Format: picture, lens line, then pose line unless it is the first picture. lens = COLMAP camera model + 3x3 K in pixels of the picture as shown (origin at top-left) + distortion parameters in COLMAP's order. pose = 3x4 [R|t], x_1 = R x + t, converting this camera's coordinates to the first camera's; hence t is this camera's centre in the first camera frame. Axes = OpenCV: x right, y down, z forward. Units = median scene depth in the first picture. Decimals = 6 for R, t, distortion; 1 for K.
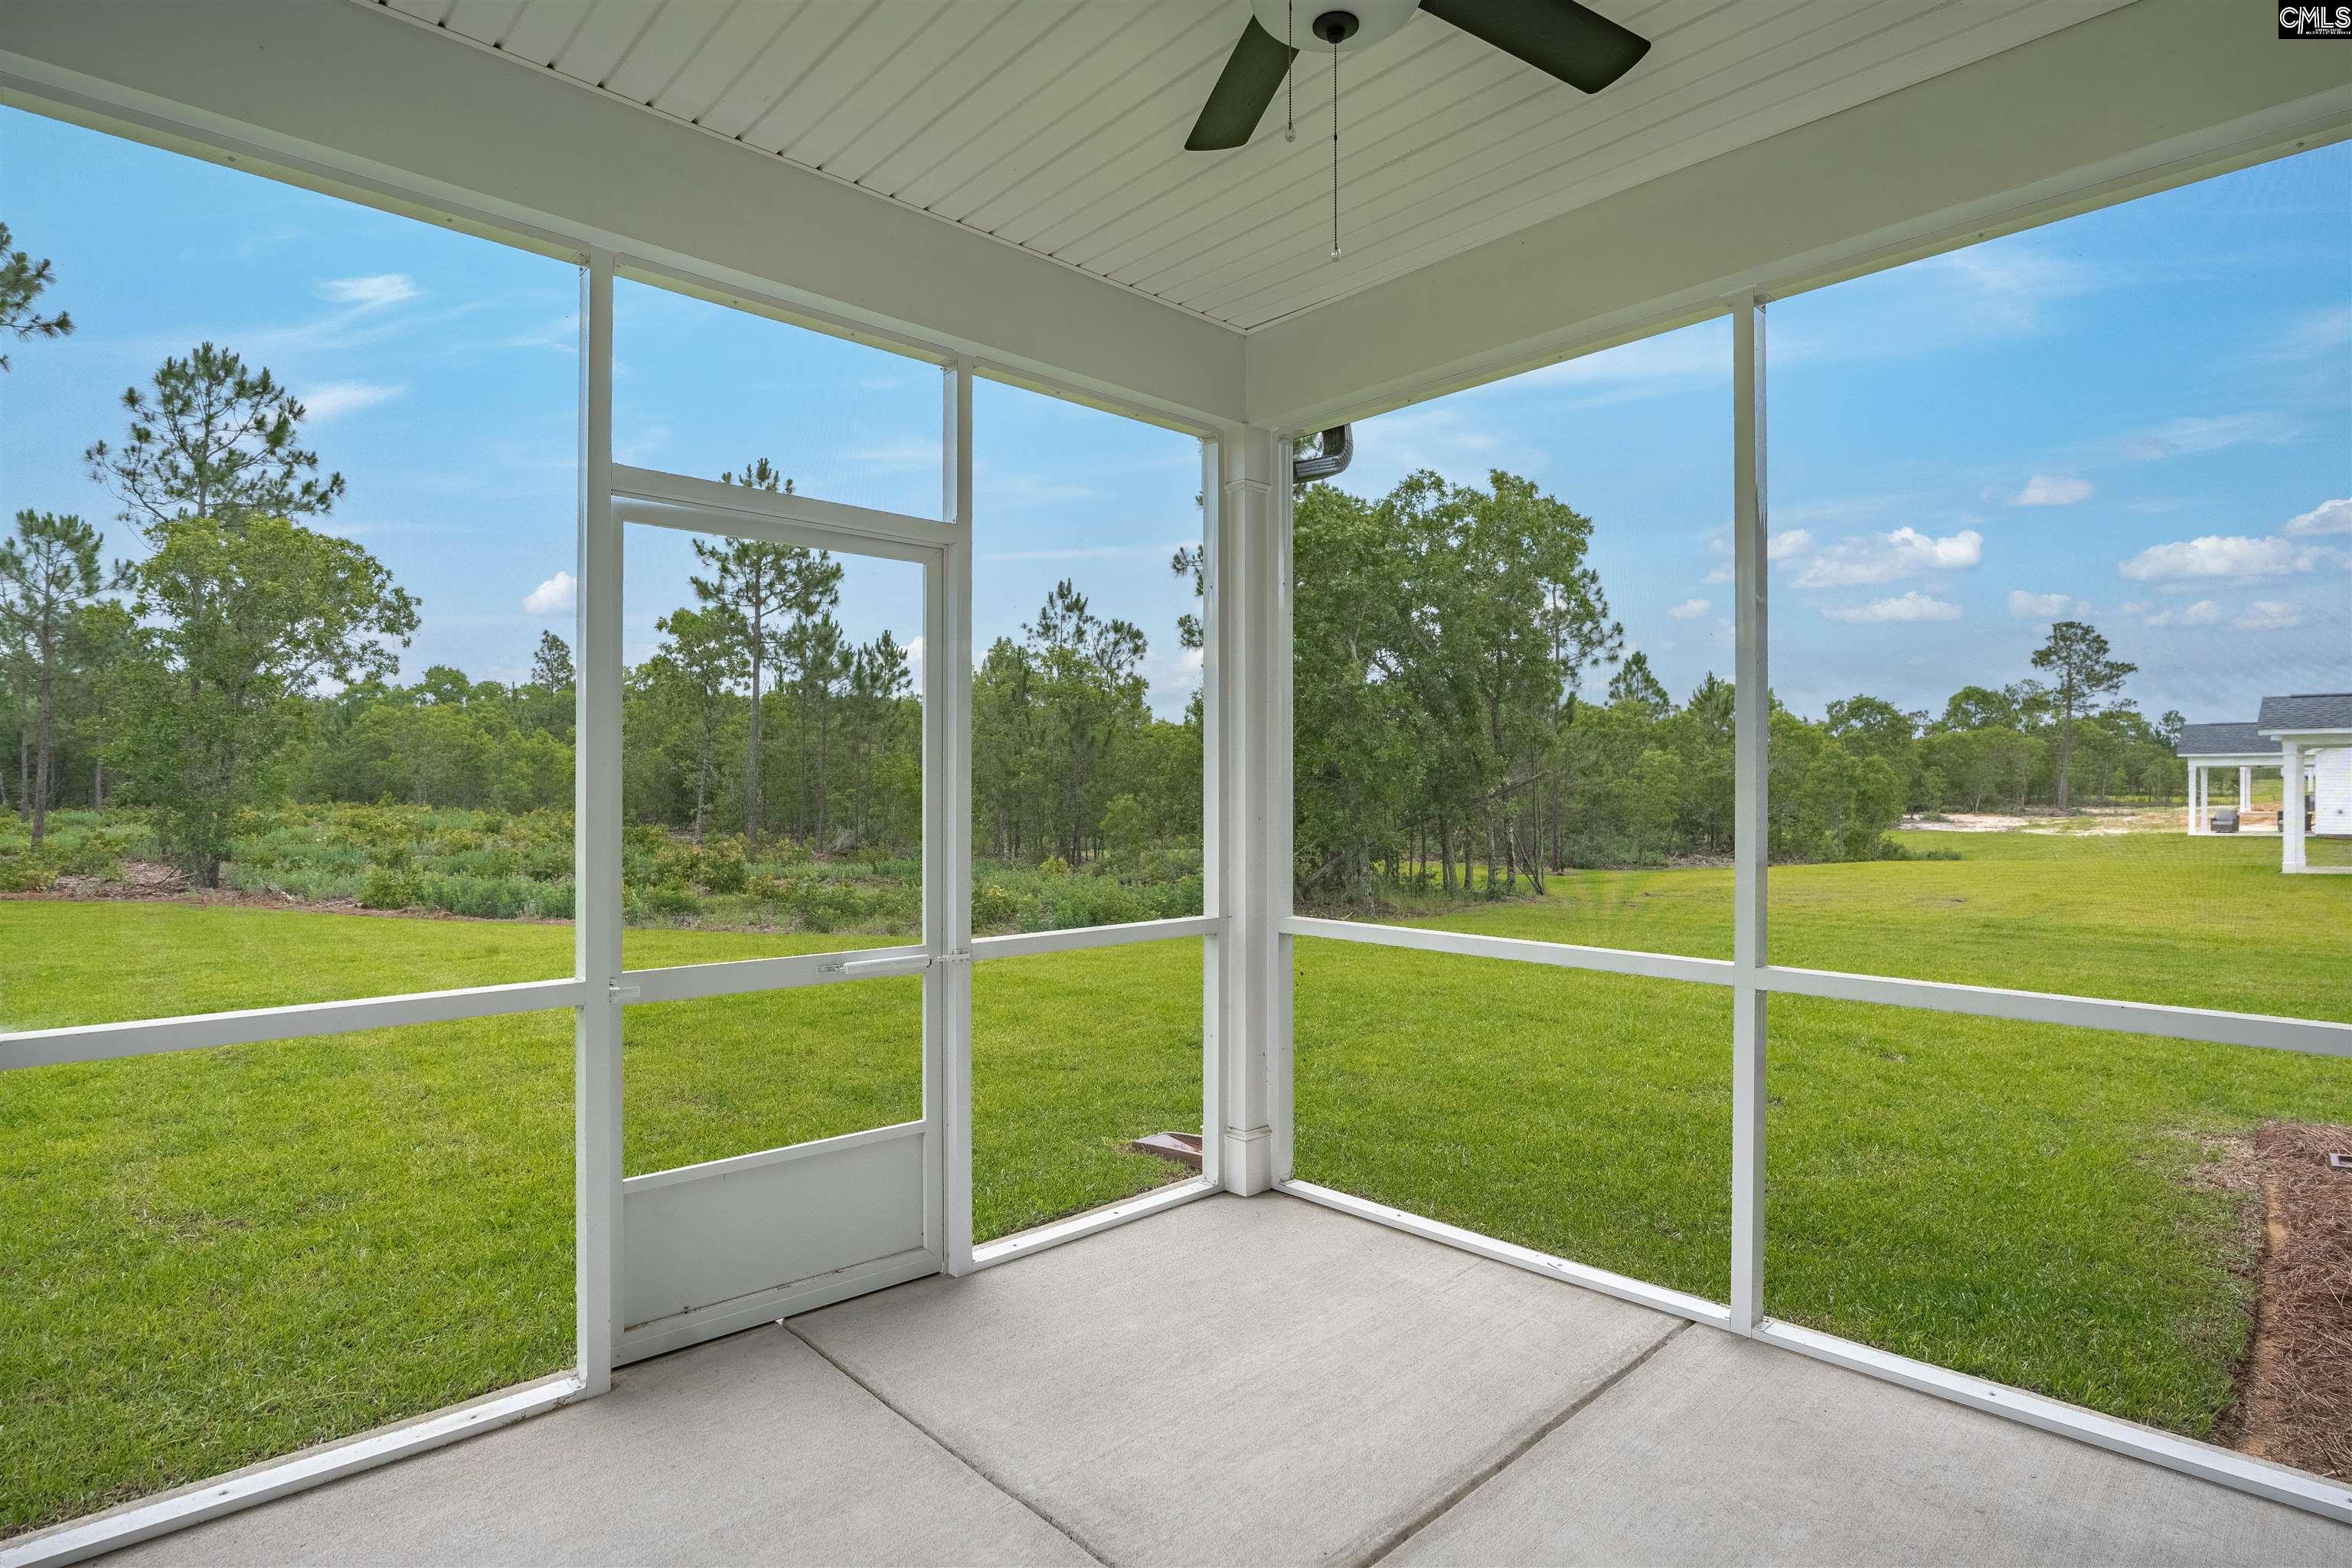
lens RADIAL K [[1158.3, 0, 1168.5], [0, 1158.3, 787.4], [0, 0, 1]] dist [-0.019009, 0.000614]
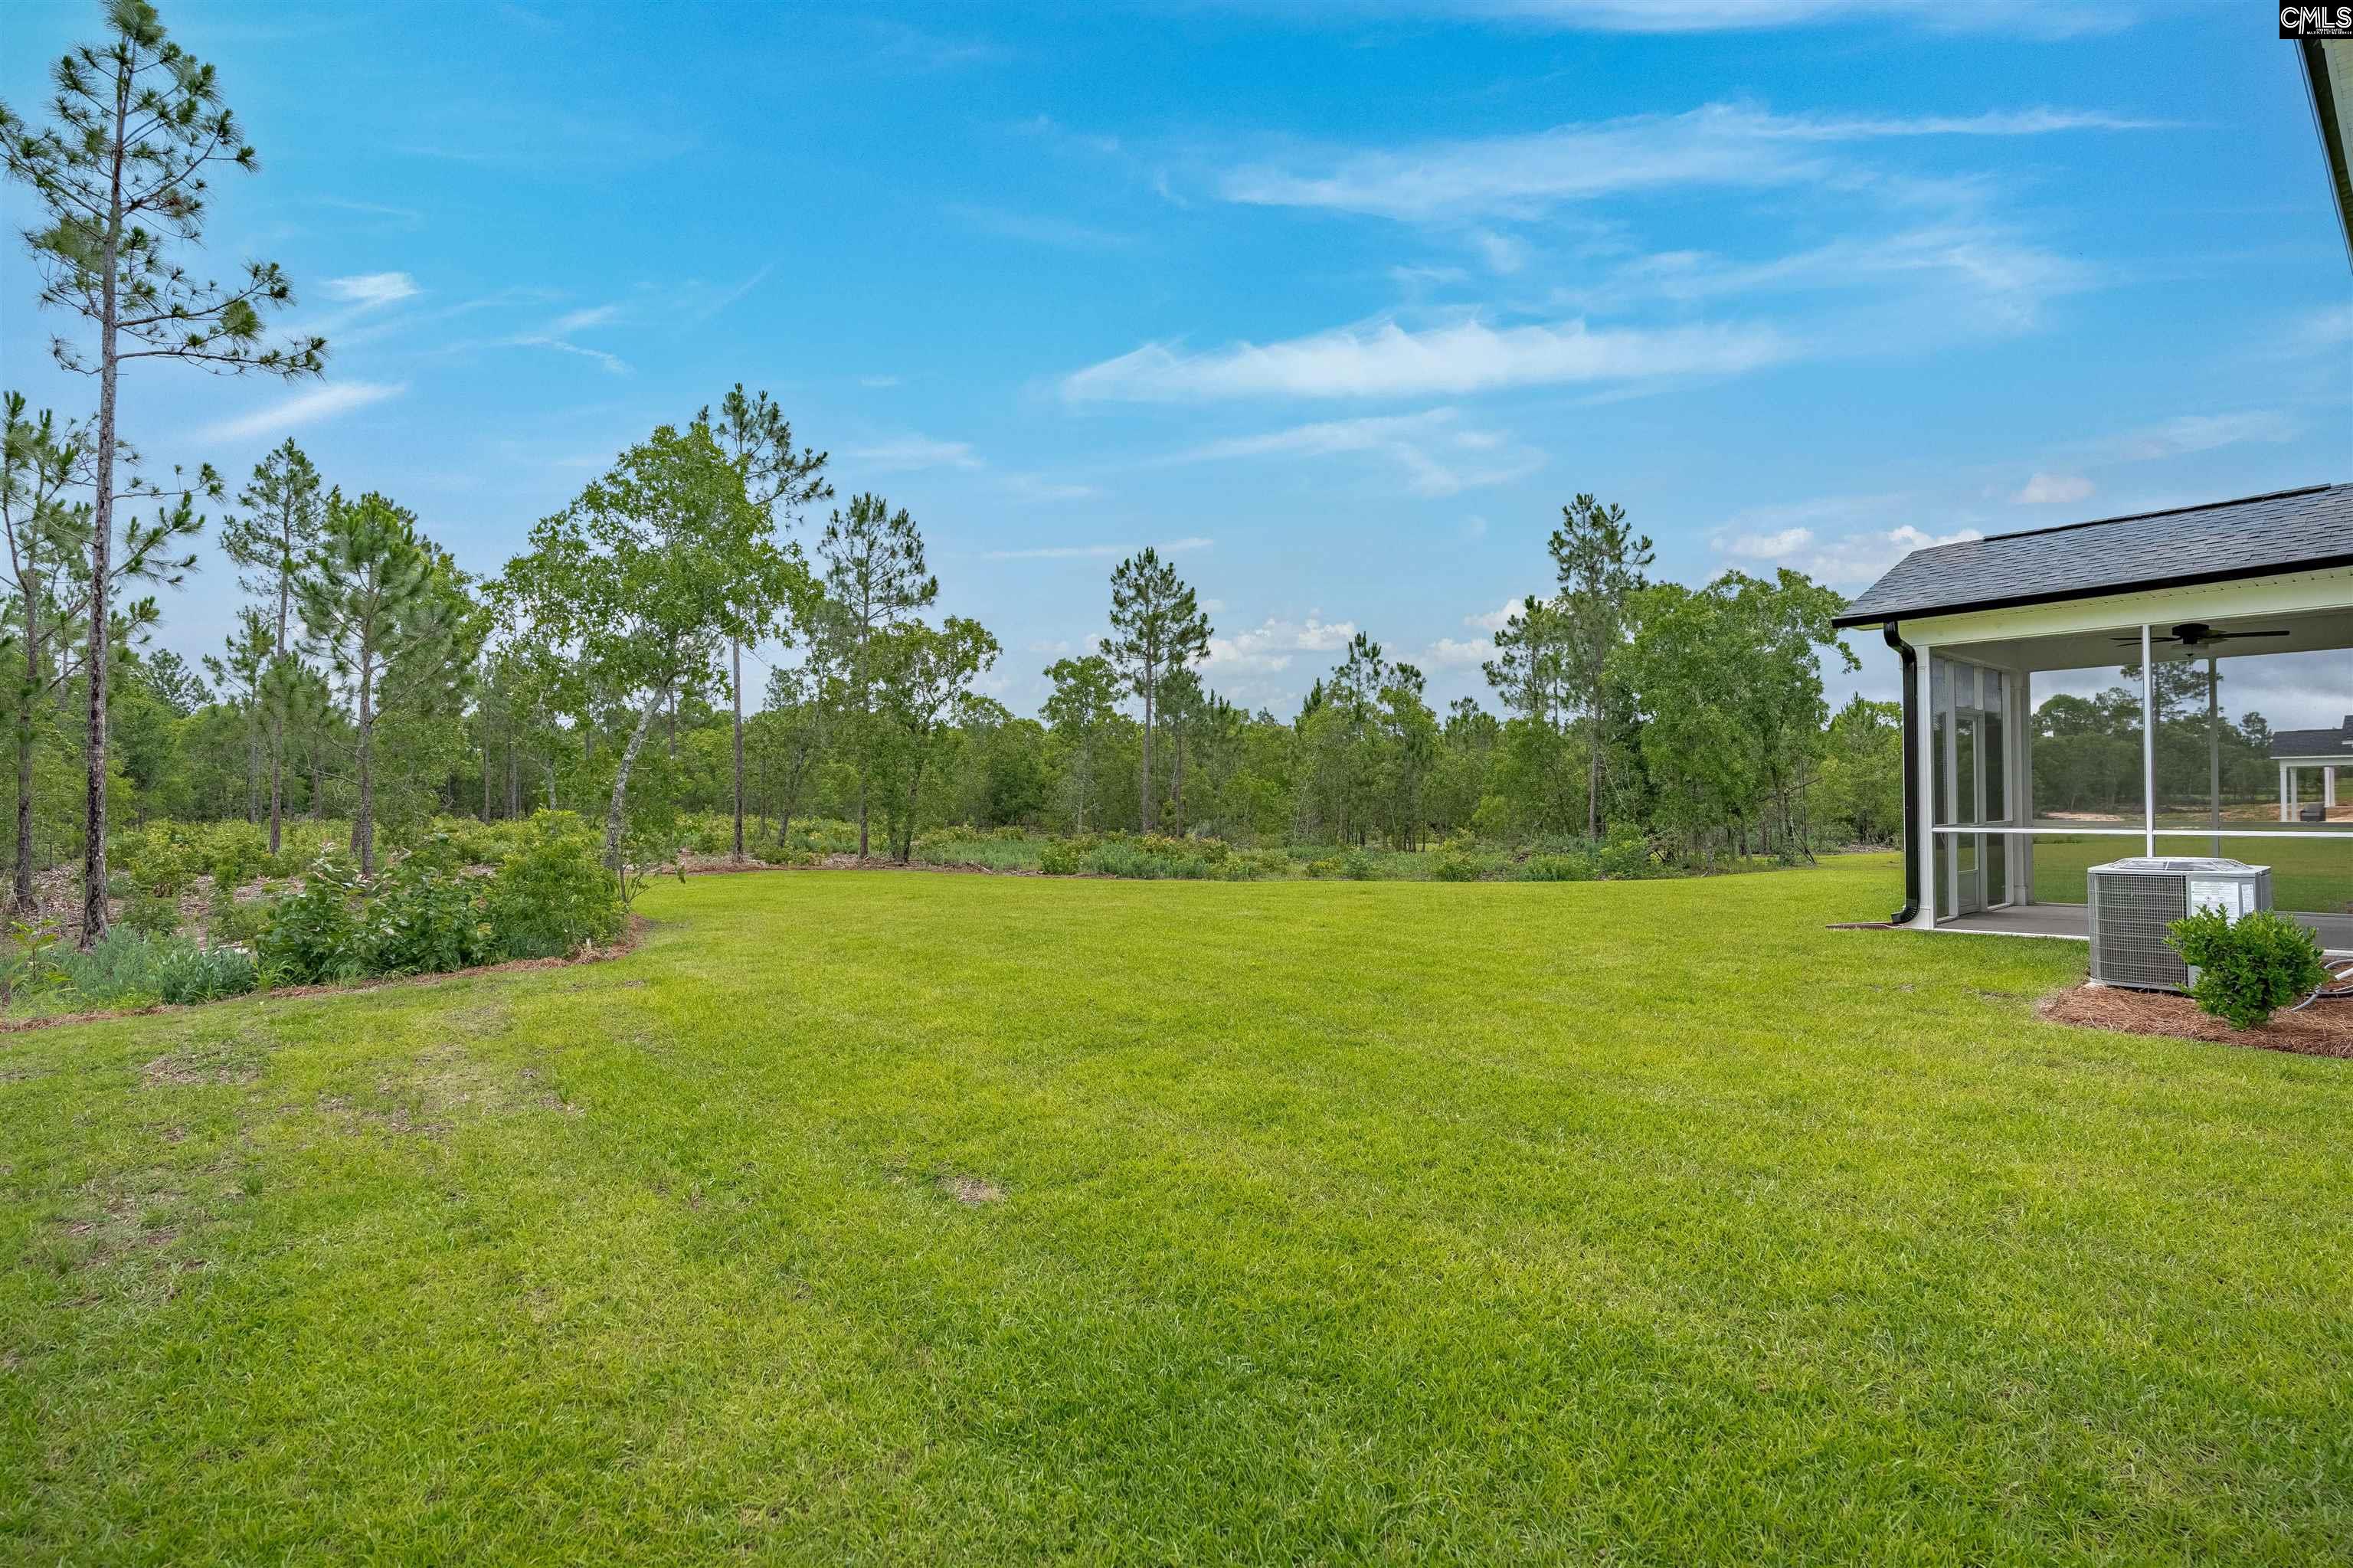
lens RADIAL K [[1105.2, 0, 1169.9], [0, 1105.2, 790.5], [0, 0, 1]] dist [-0.022227, 0.002250]
pose [[0.997959, -0.009654, -0.063130, -0.148859], [0.009276, 0.999937, -0.006276, 0.001556], [0.063187, 0.005678, 0.997986, -0.155276]]
